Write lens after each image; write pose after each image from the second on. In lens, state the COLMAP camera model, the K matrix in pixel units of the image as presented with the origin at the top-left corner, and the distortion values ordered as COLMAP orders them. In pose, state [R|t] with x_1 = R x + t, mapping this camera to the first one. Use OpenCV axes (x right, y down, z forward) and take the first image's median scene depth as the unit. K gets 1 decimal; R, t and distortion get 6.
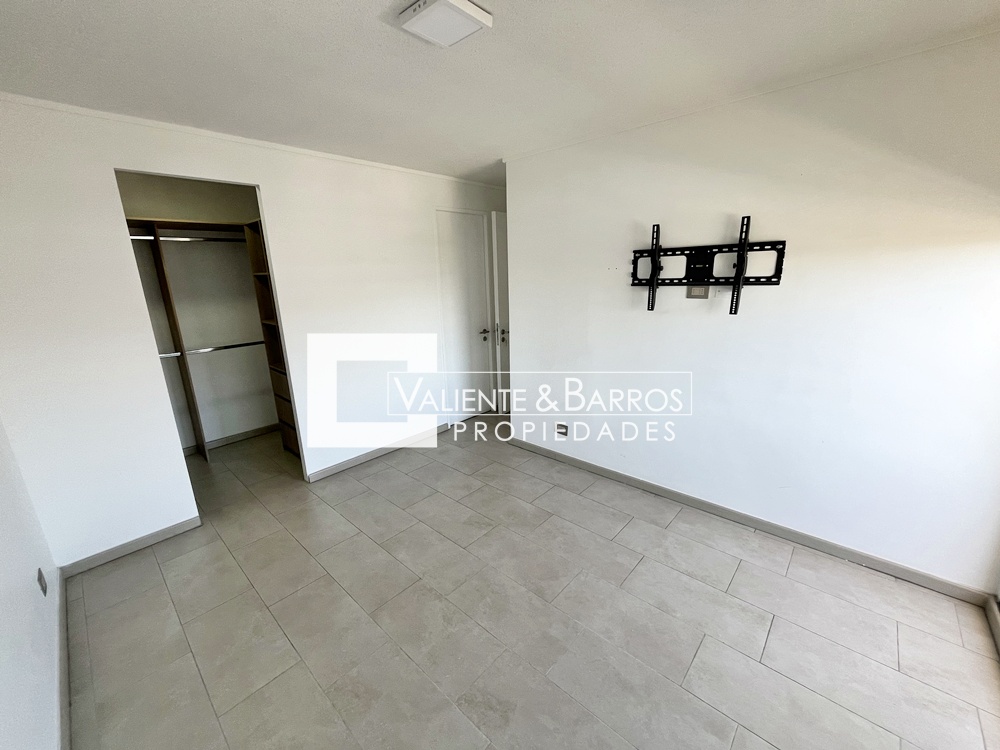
lens RADIAL K [[403.4, 0, 501.9], [0, 403.4, 374.7], [0, 0, 1]] dist [0.001810, -0.000691]
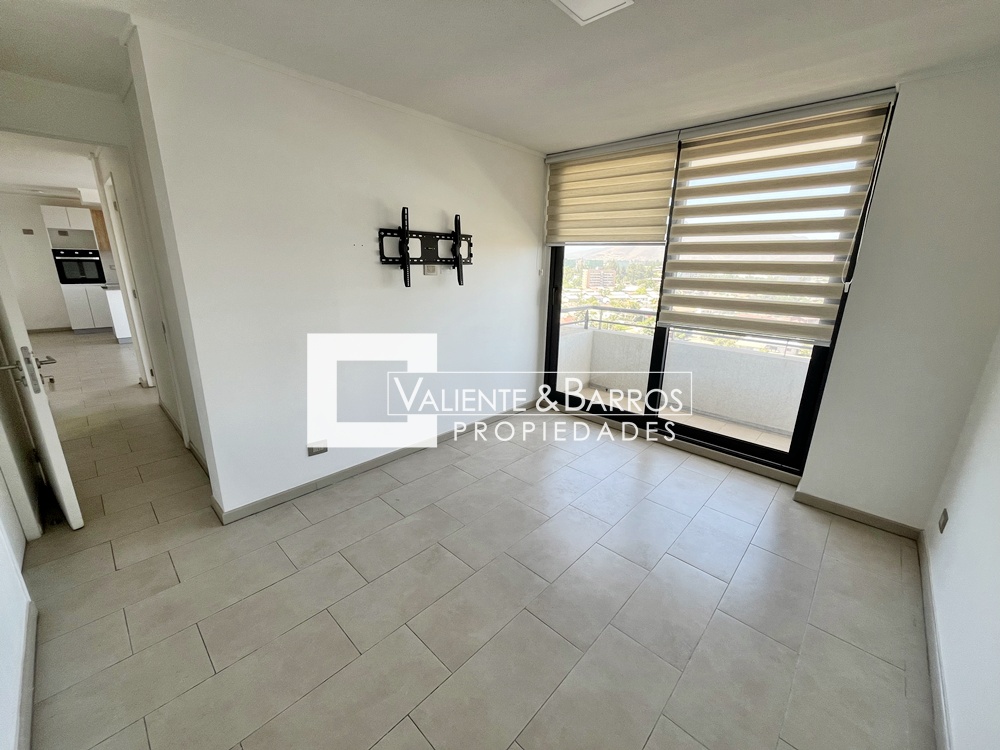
lens RADIAL K [[403.4, 0, 500.6], [0, 403.4, 370.4], [0, 0, 1]] dist [0.001810, -0.000691]
pose [[0.013410, -0.232561, 0.972489, -0.782769], [0.224419, 0.948465, 0.223721, -0.139637], [-0.974401, 0.215244, 0.064910, 0.772631]]
